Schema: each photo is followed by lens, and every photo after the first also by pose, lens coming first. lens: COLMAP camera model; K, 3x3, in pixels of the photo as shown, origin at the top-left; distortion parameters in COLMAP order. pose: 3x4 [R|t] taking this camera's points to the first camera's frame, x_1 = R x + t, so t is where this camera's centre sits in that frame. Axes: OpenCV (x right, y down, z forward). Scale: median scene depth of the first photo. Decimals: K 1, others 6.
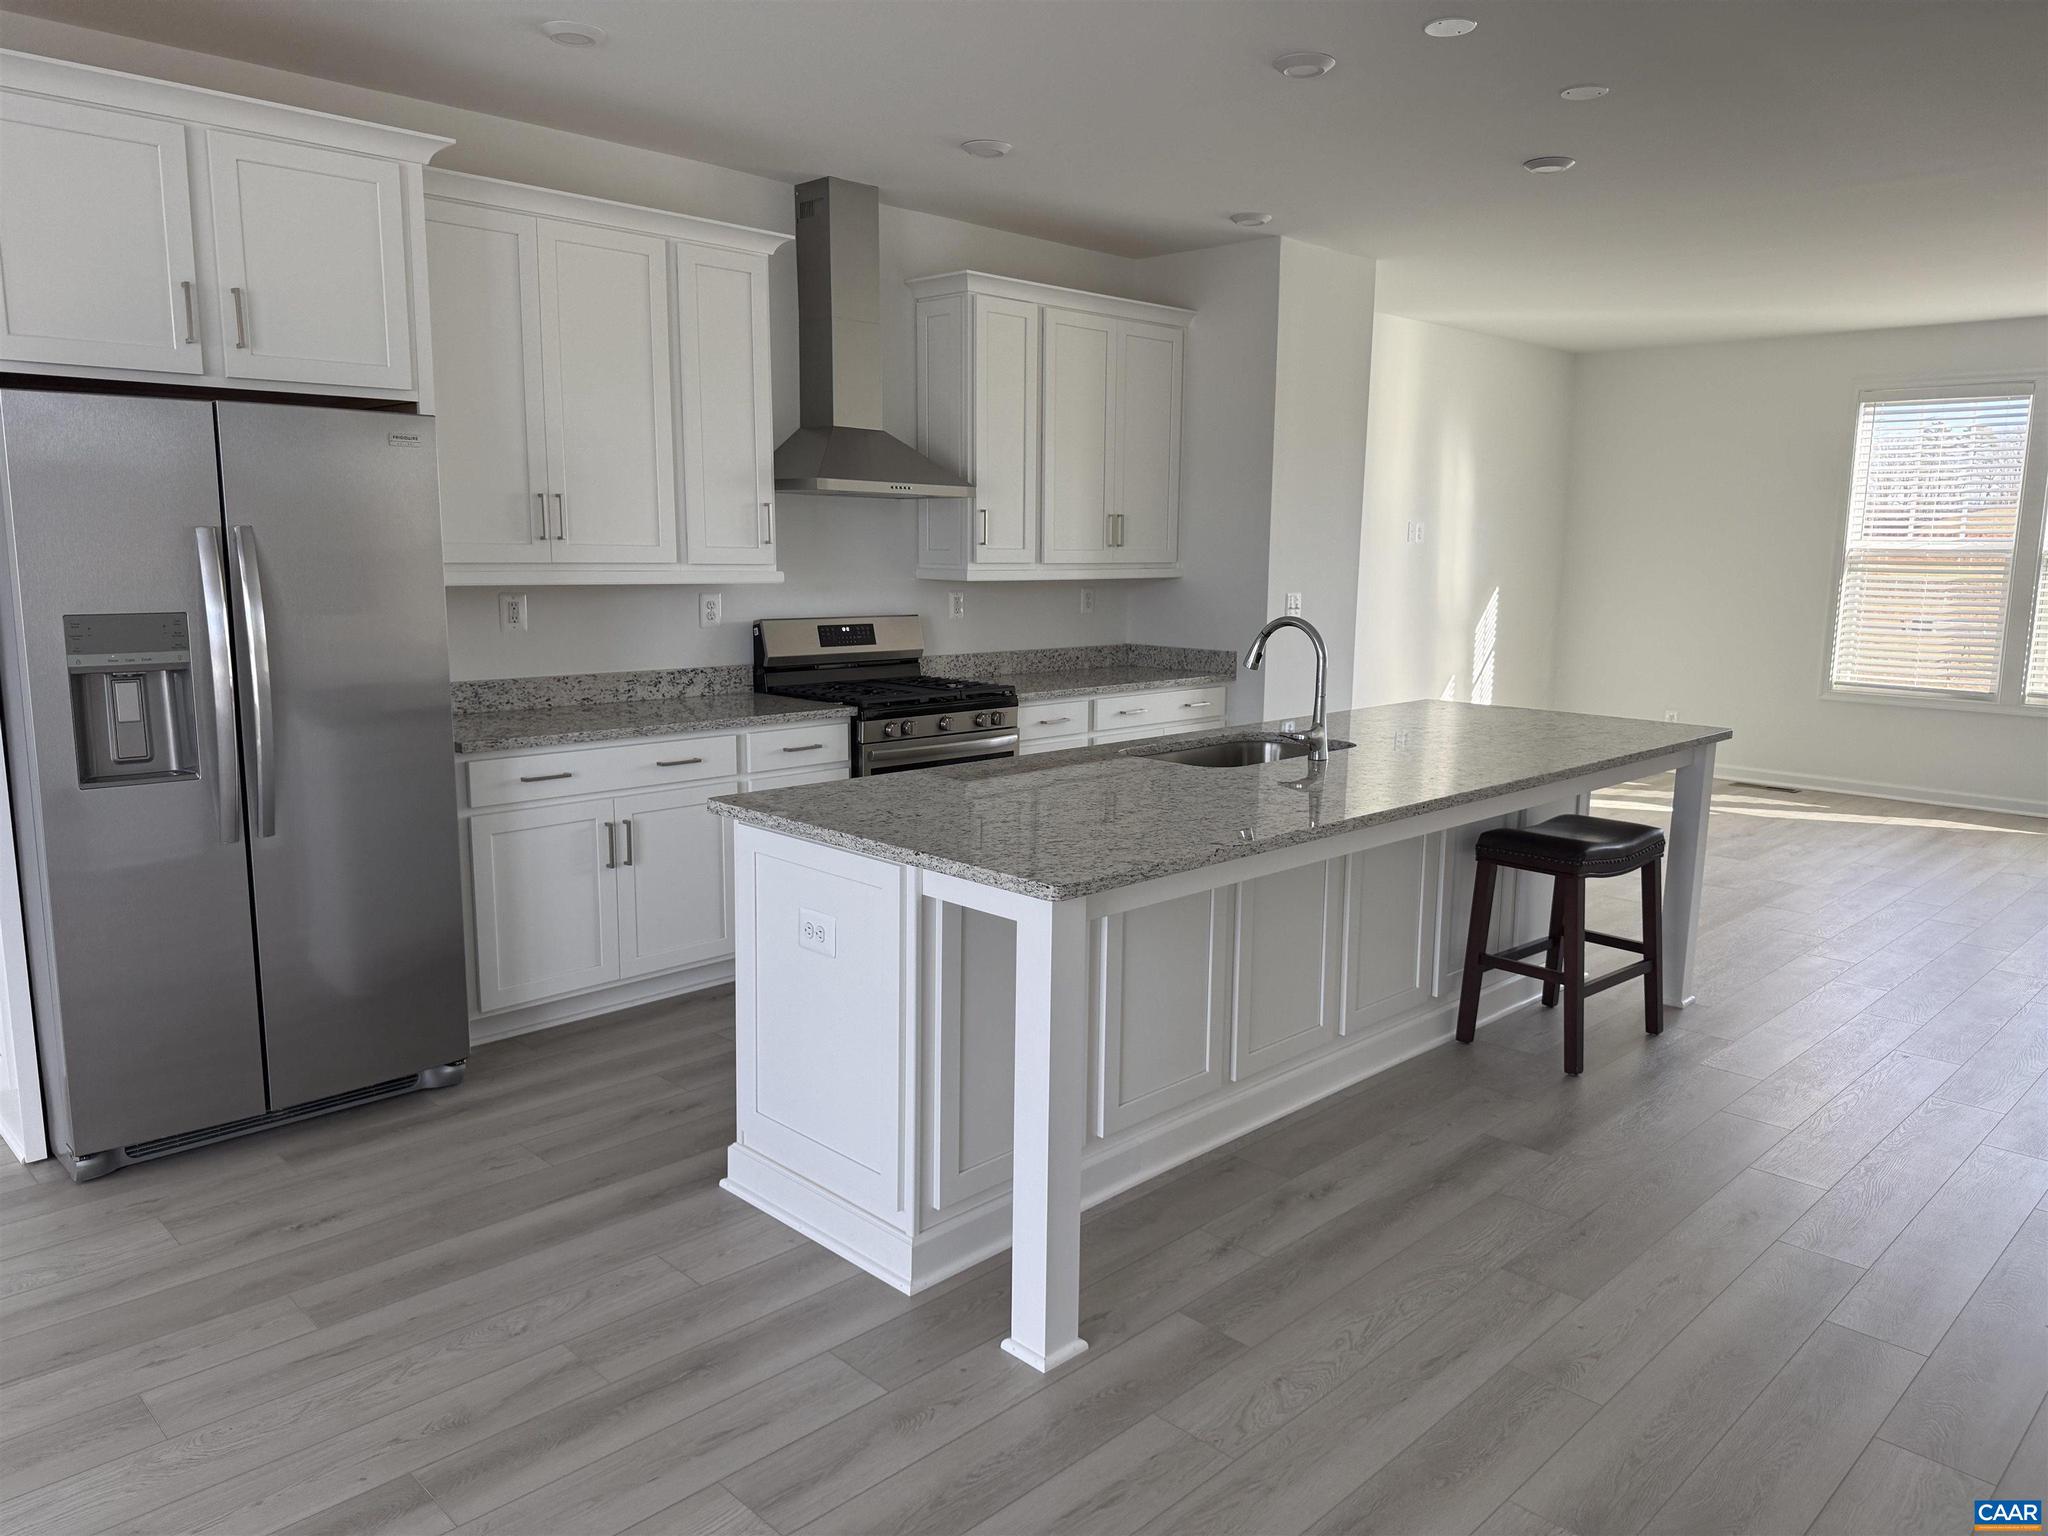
lens RADIAL K [[1410.9, 0, 1041.8], [0, 1410.9, 775.3], [0, 0, 1]] dist [0.107234, -0.166311]
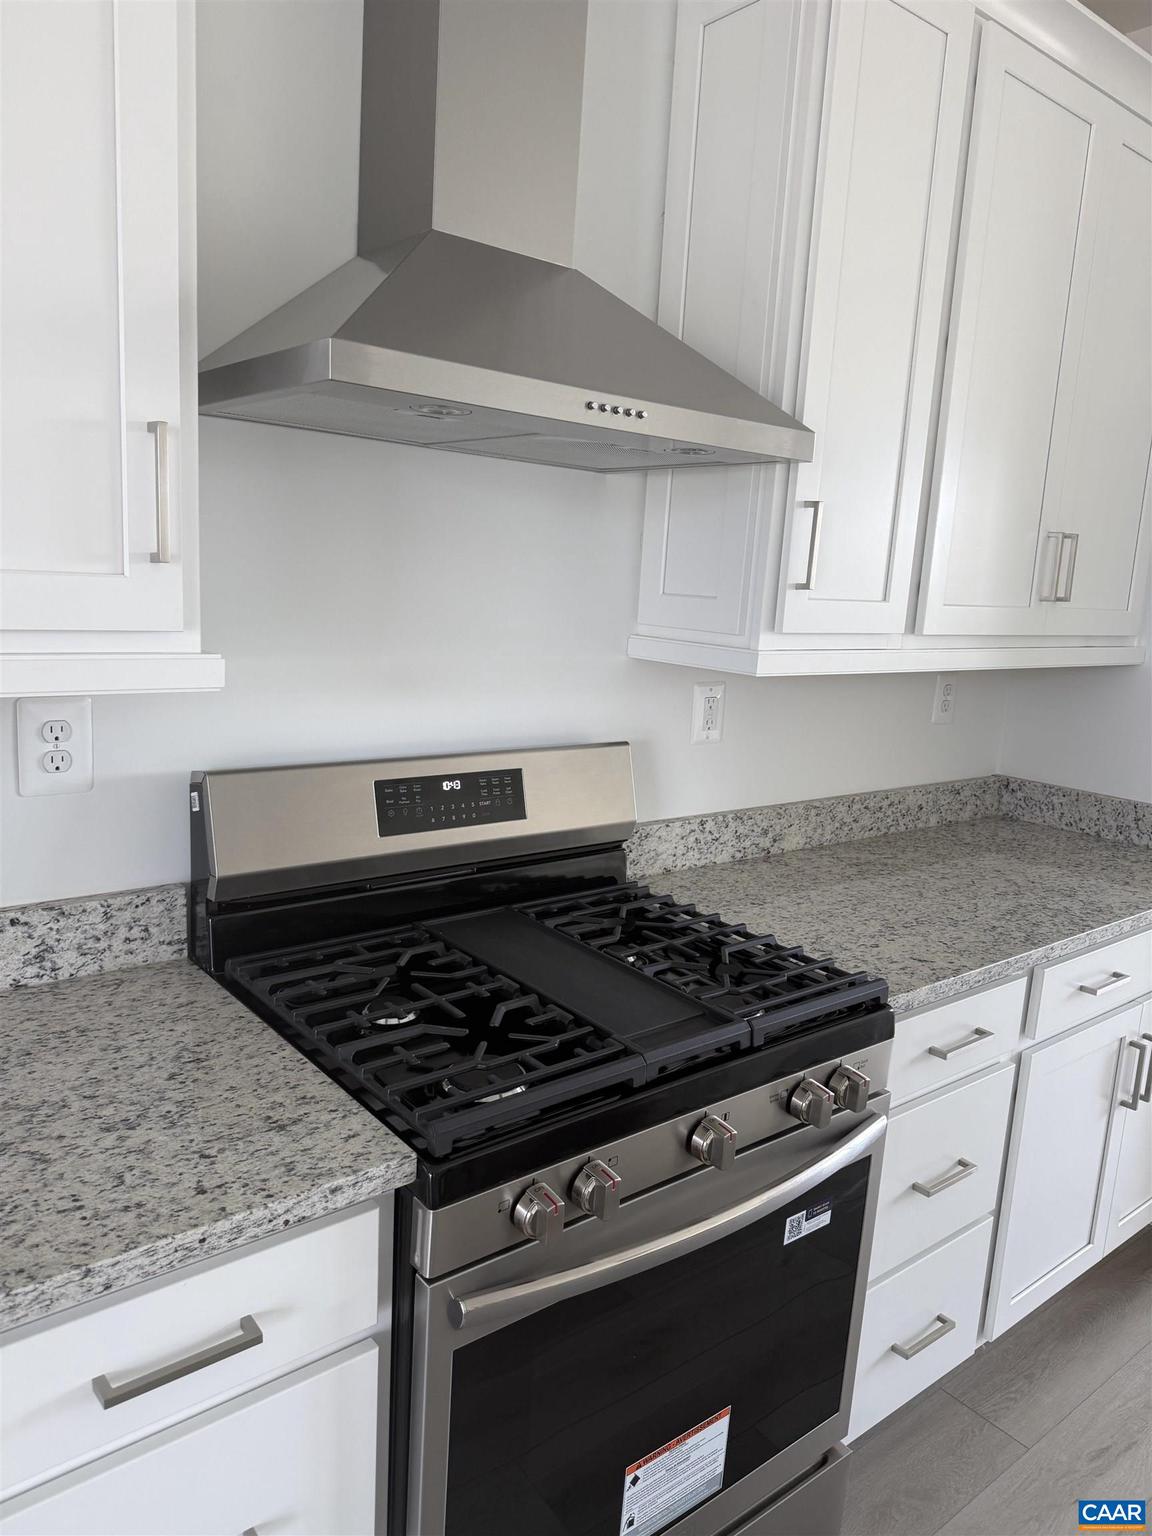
lens RADIAL K [[1058.2, 0, 568.9], [0, 1058.2, 763.2], [0, 0, 1]] dist [0.107234, -0.166311]
pose [[0.991584, 0.063349, -0.112903, -0.073227], [-0.061926, 0.997951, 0.016070, -0.118913], [0.113690, -0.008943, 0.993476, 0.718544]]
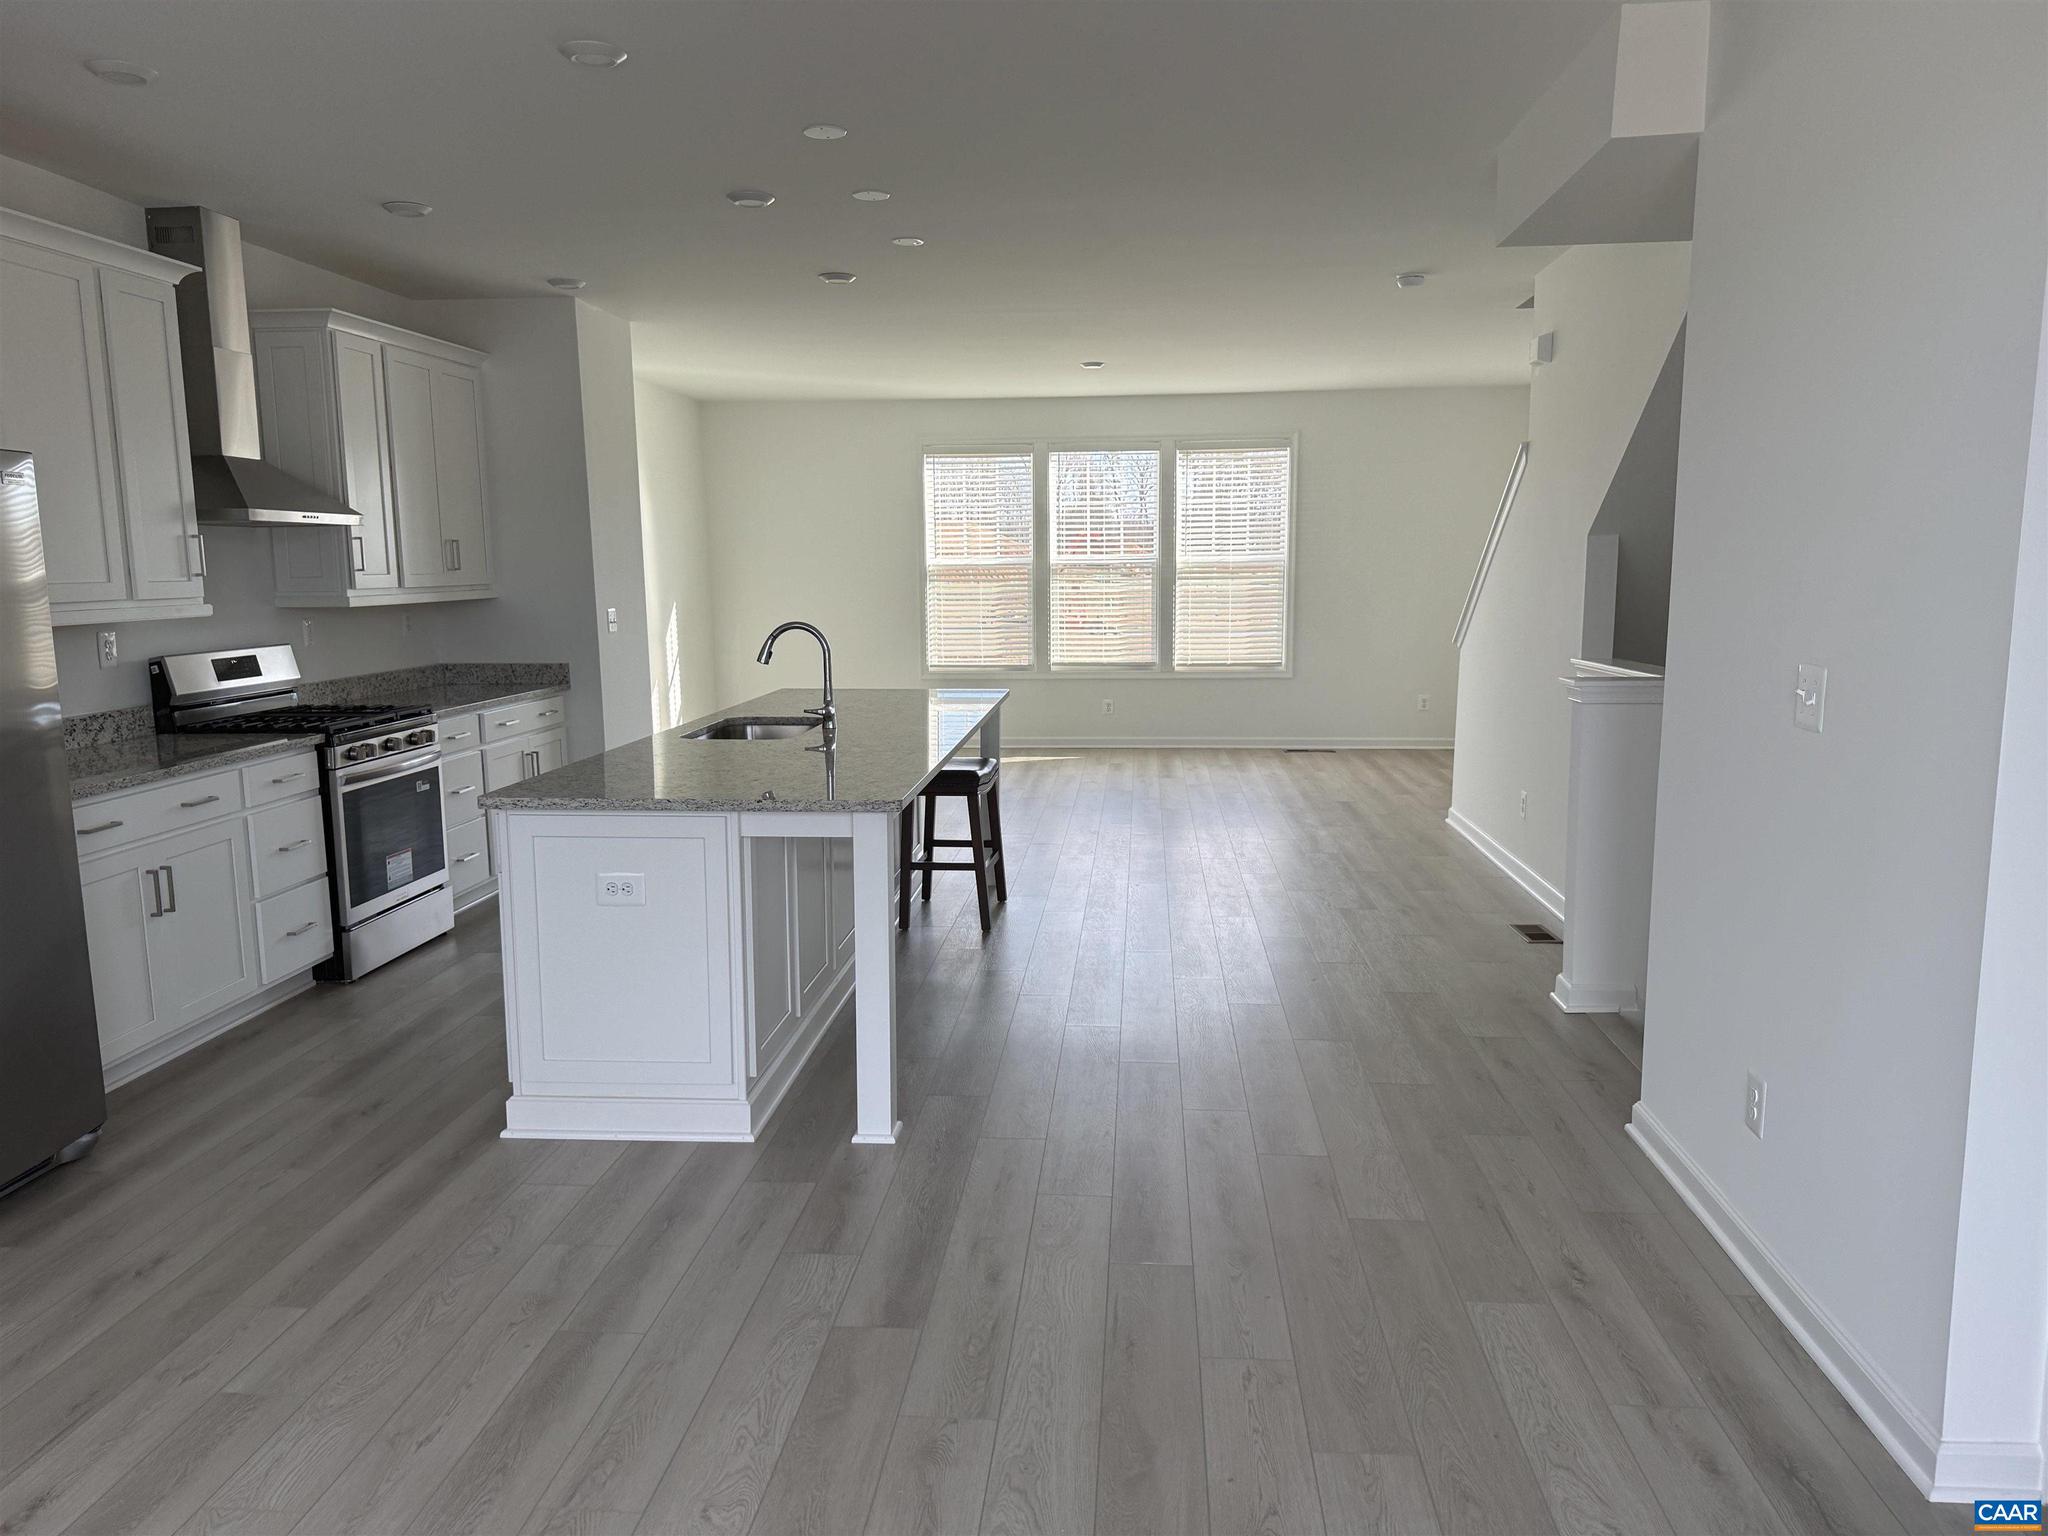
lens RADIAL K [[1410.9, 0, 1041.8], [0, 1410.9, 775.3], [0, 0, 1]] dist [0.107234, -0.166311]
pose [[0.757222, -0.115398, 0.642883, -0.366618], [0.123414, 0.991817, 0.032669, 0.009893], [-0.641393, 0.054603, 0.765267, -0.101872]]
